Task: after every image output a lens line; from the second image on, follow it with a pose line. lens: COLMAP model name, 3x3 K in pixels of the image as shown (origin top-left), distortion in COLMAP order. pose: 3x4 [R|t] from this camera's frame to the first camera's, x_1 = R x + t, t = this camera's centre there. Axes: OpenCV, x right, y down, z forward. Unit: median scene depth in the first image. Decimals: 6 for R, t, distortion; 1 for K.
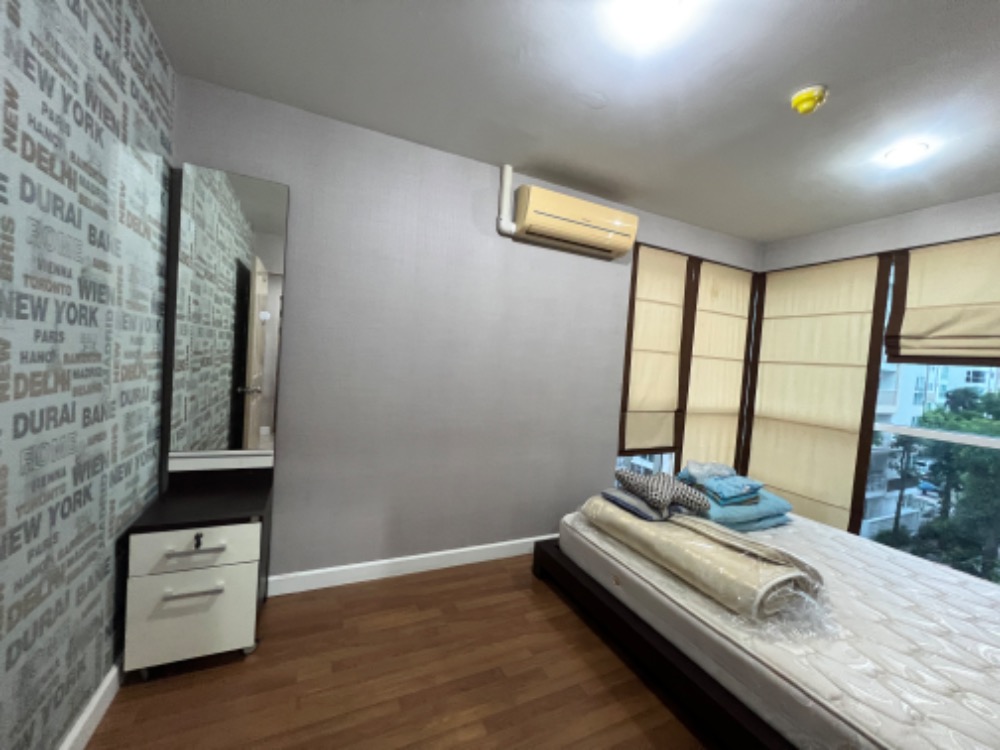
lens RADIAL K [[399.7, 0, 496.5], [0, 399.7, 375.6], [0, 0, 1]] dist [-0.000907, 0.000552]
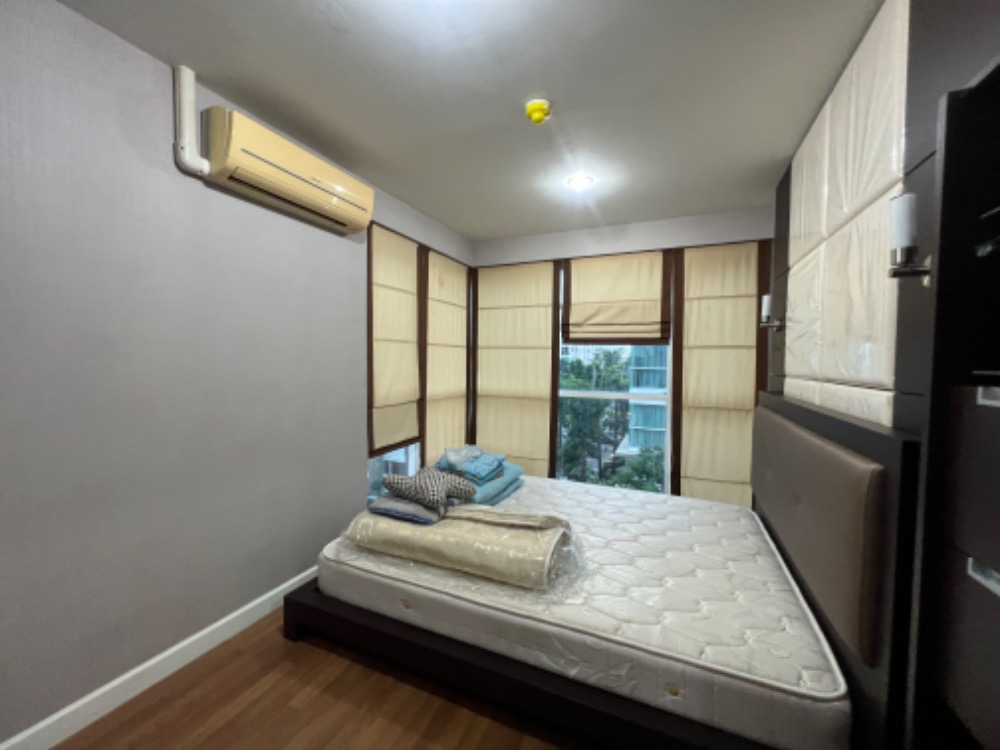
lens RADIAL K [[399.7, 0, 496.0], [0, 399.7, 374.6], [0, 0, 1]] dist [-0.000907, 0.000552]
pose [[0.749916, -0.083649, 0.656223, -0.065174], [0.066857, 0.996478, 0.050619, -0.014996], [-0.658146, 0.005913, 0.752867, 0.160968]]
